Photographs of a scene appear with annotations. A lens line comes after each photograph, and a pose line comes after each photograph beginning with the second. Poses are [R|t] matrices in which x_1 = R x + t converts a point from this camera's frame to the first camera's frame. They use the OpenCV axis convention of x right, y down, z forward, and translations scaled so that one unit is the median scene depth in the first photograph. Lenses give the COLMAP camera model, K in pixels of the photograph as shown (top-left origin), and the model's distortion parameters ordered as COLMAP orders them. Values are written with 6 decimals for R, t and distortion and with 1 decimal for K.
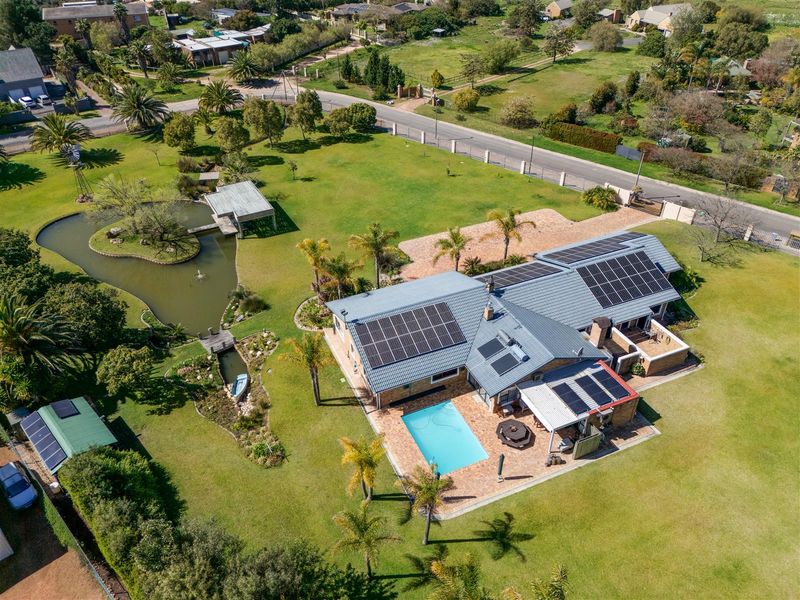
lens RADIAL K [[589.5, 0, 400.0], [0, 589.5, 300.0], [0, 0, 1]] dist [0.053436, 0.000139]
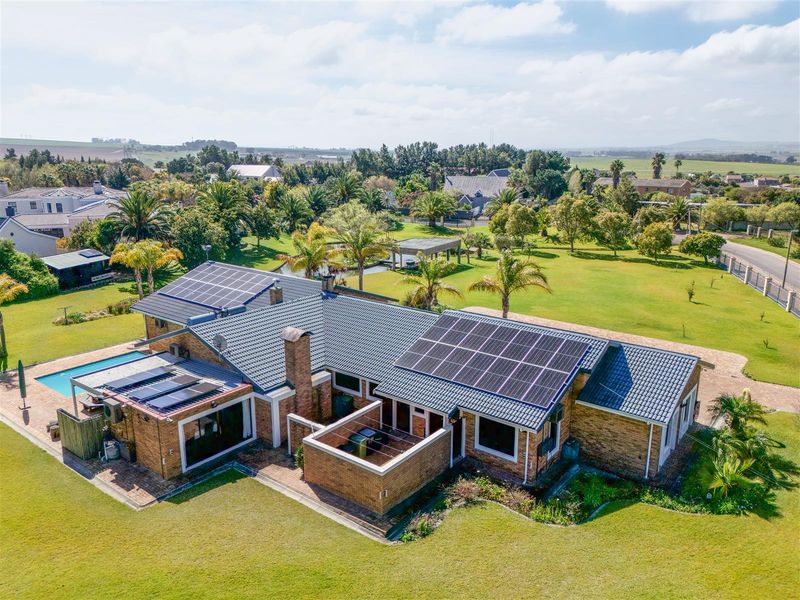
lens RADIAL K [[589.5, 0, 400.0], [0, 589.5, 300.0], [0, 0, 1]] dist [0.053436, 0.000139]
pose [[0.462875, 0.230272, -0.855992, 0.897339], [-0.521772, 0.851431, -0.053102, -0.017313], [0.716590, 0.471212, 0.514255, 0.786072]]
